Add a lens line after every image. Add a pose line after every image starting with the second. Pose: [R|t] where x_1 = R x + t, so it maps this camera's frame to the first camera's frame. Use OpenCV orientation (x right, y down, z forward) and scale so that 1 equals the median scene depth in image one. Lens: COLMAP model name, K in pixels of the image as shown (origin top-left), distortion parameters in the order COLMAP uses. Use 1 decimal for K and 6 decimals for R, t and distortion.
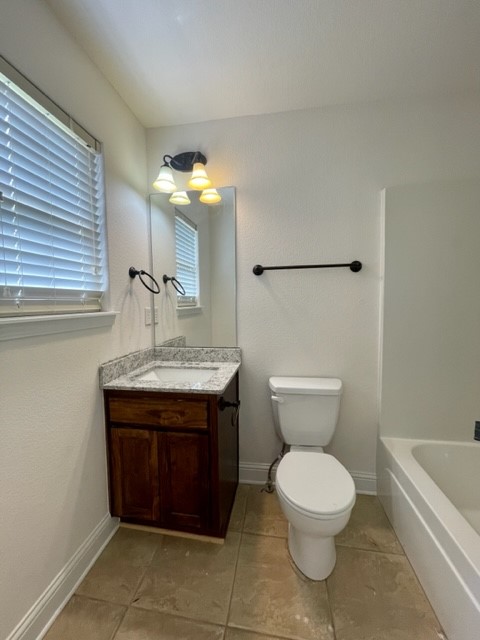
lens RADIAL K [[259.3, 0, 238.0], [0, 259.3, 320.4], [0, 0, 1]] dist [-0.003355, 0.000096]
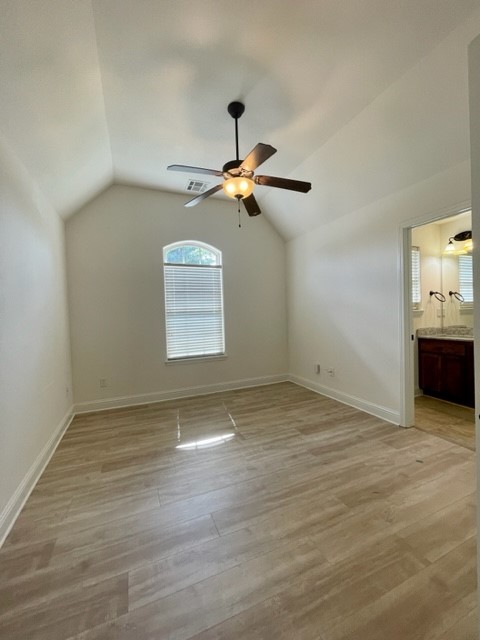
lens RADIAL K [[259.3, 0, 237.1], [0, 259.3, 319.1], [0, 0, 1]] dist [-0.003355, 0.000096]
pose [[0.530134, 0.012616, -0.847820, 0.717002], [-0.037997, 0.999238, -0.008890, 0.151243], [0.847062, 0.036927, 0.530209, -1.901733]]
